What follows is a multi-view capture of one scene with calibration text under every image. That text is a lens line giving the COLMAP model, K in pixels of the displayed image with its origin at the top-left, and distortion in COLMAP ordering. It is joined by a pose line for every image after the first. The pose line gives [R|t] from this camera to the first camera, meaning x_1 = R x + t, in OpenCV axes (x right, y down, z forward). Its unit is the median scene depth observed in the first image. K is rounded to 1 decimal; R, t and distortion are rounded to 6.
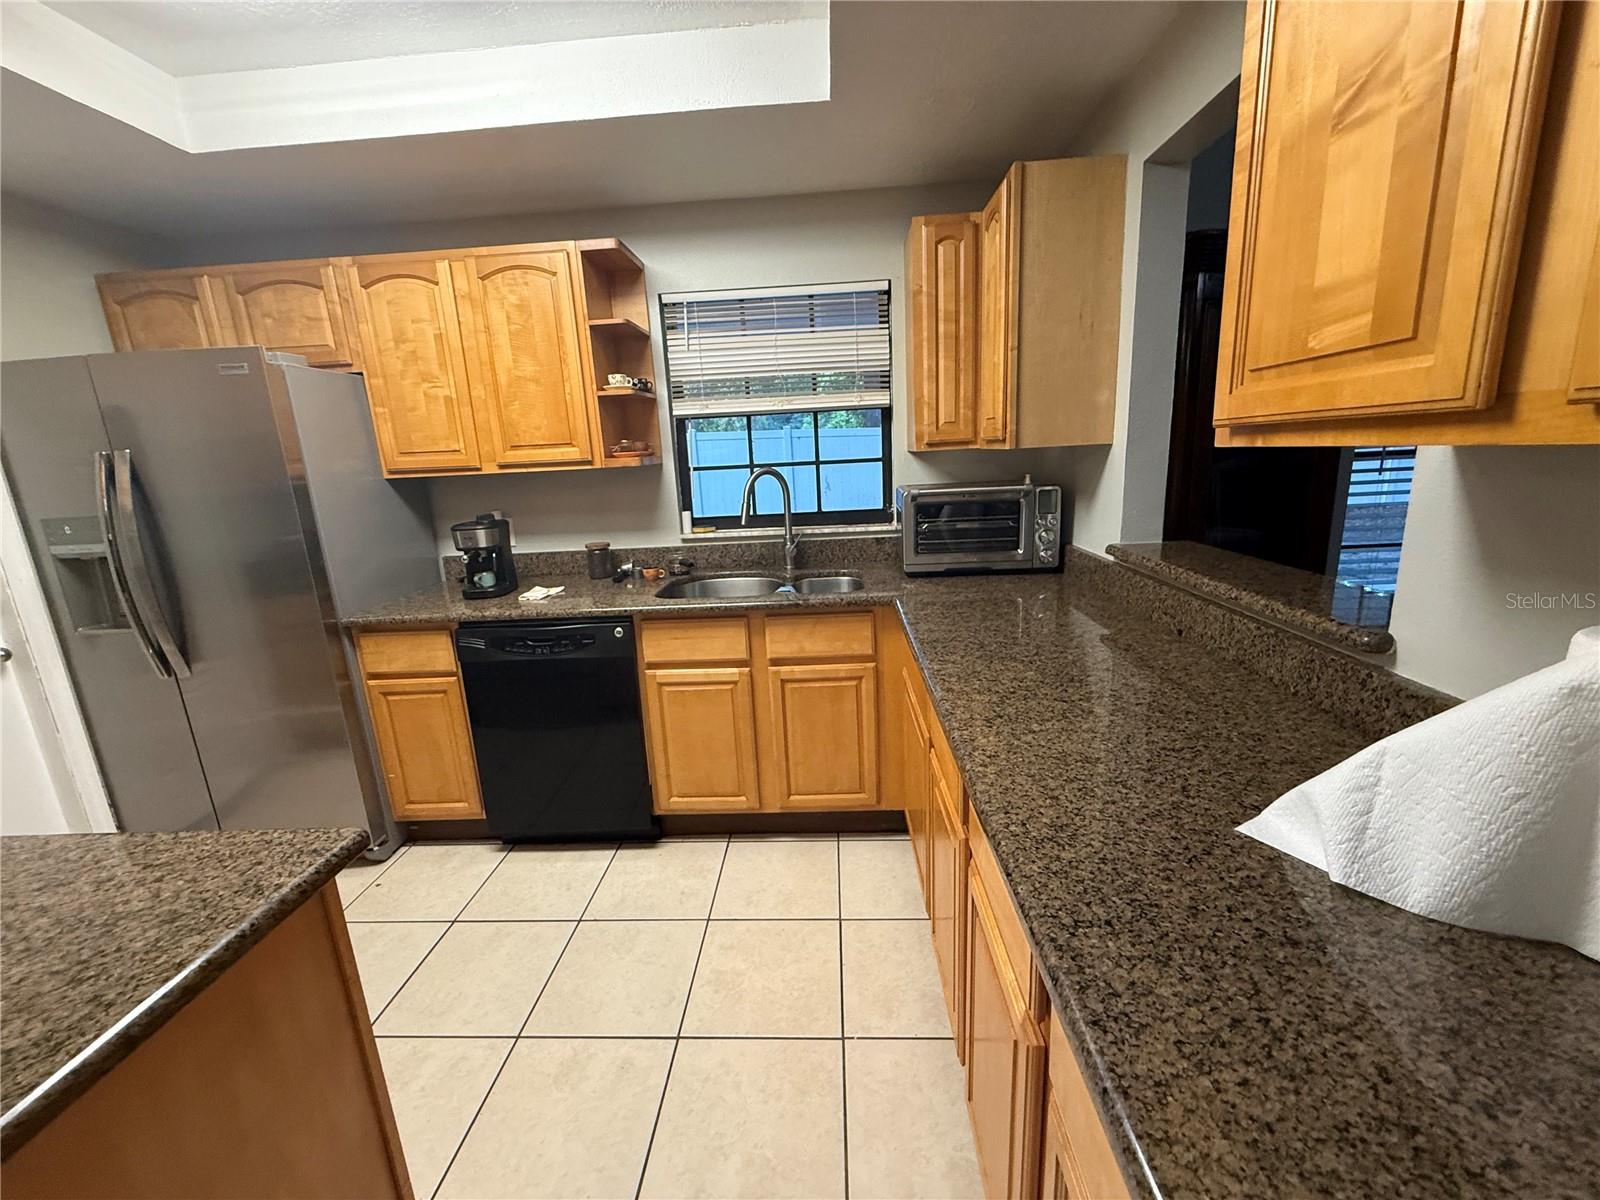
lens RADIAL K [[638.8, 0, 801.4], [0, 638.8, 598.1], [0, 0, 1]] dist [-0.001350, 0.000570]
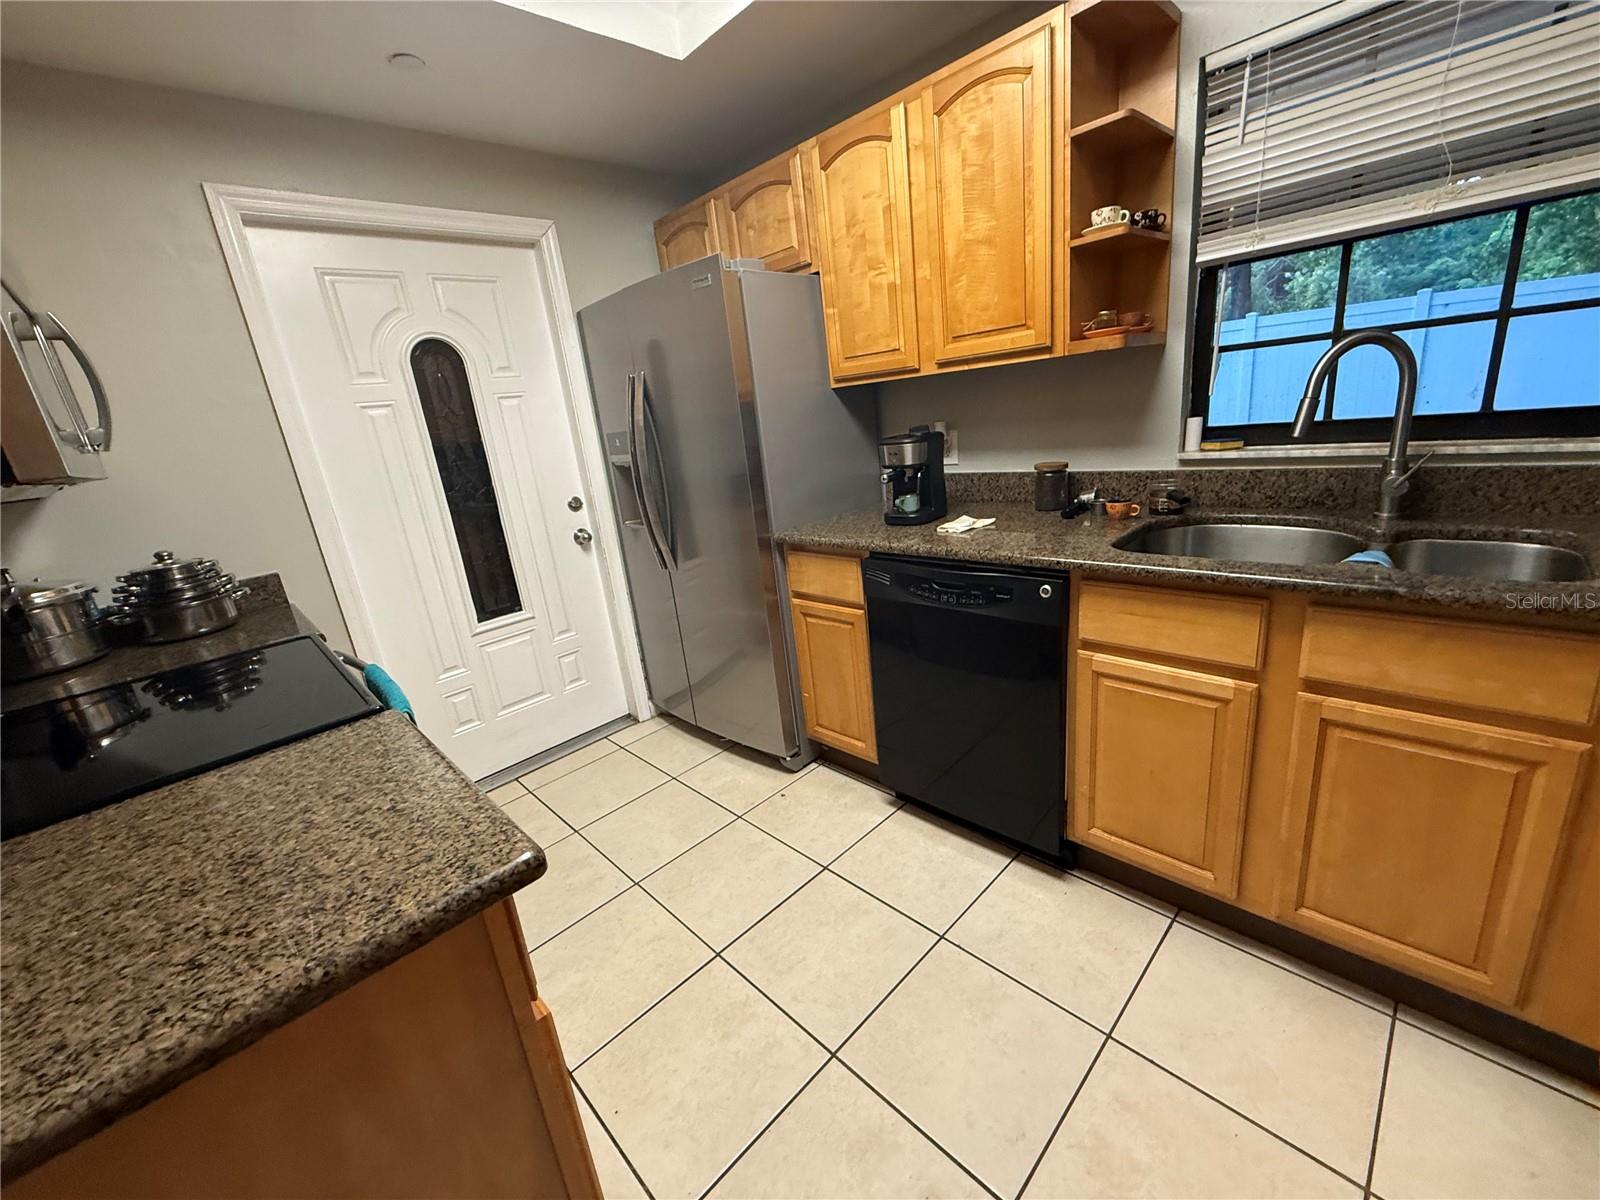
lens RADIAL K [[638.8, 0, 797.7], [0, 638.8, 597.5], [0, 0, 1]] dist [-0.001350, 0.000570]
pose [[0.726021, 0.164179, -0.667786, -0.008567], [-0.079007, 0.984566, 0.156165, -0.027354], [0.683119, -0.060619, 0.727787, 0.272942]]
